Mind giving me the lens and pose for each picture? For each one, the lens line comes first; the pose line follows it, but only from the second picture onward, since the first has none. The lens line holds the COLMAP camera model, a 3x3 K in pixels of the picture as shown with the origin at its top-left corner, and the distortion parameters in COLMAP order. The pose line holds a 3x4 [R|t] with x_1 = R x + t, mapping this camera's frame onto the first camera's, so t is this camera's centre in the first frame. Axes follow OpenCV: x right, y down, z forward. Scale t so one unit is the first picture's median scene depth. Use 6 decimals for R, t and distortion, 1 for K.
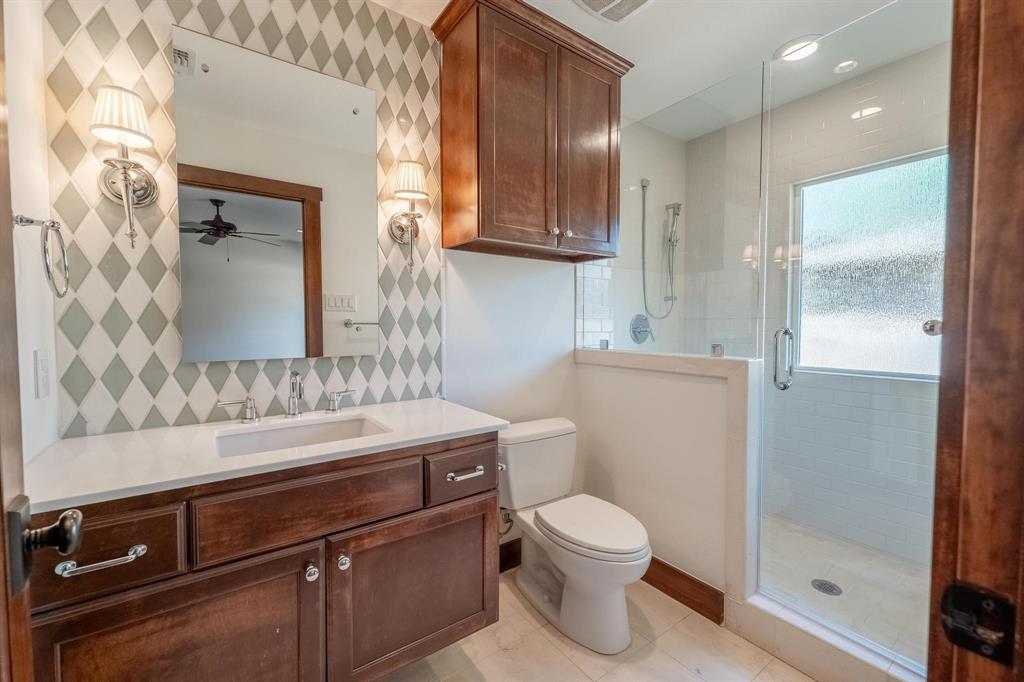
lens RADIAL K [[421.7, 0, 510.8], [0, 421.7, 343.2], [0, 0, 1]] dist [0.007100, -0.000180]
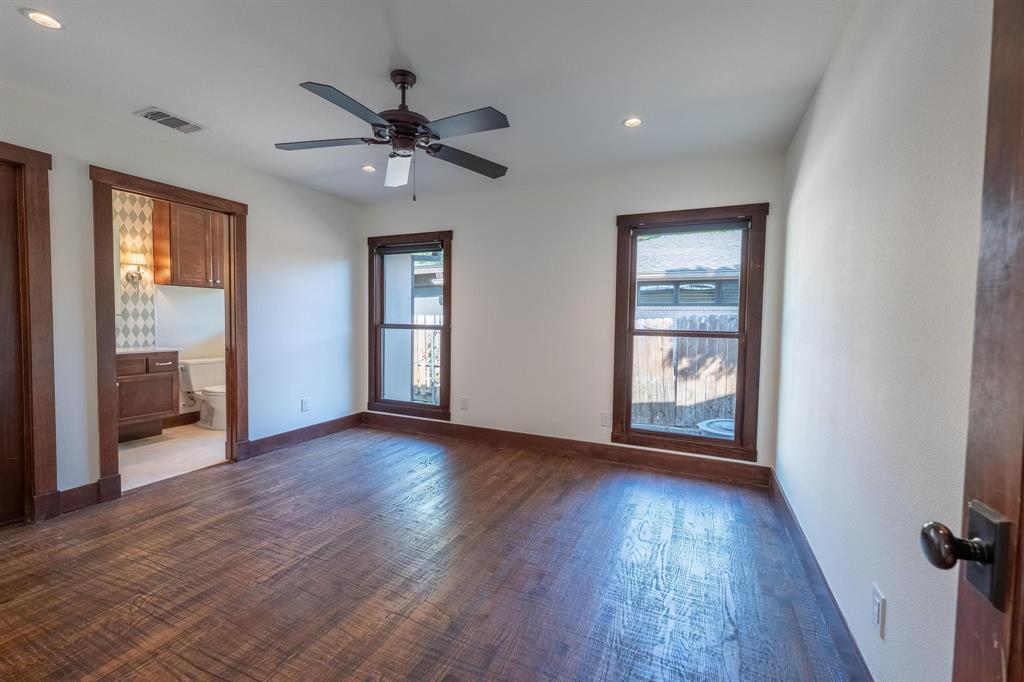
lens RADIAL K [[421.7, 0, 509.0], [0, 421.7, 340.4], [0, 0, 1]] dist [0.007100, -0.000180]
pose [[0.869623, -0.008249, 0.493648, 0.416678], [0.003174, 0.999933, 0.011118, 0.078465], [-0.493706, -0.008102, 0.869591, -2.188273]]
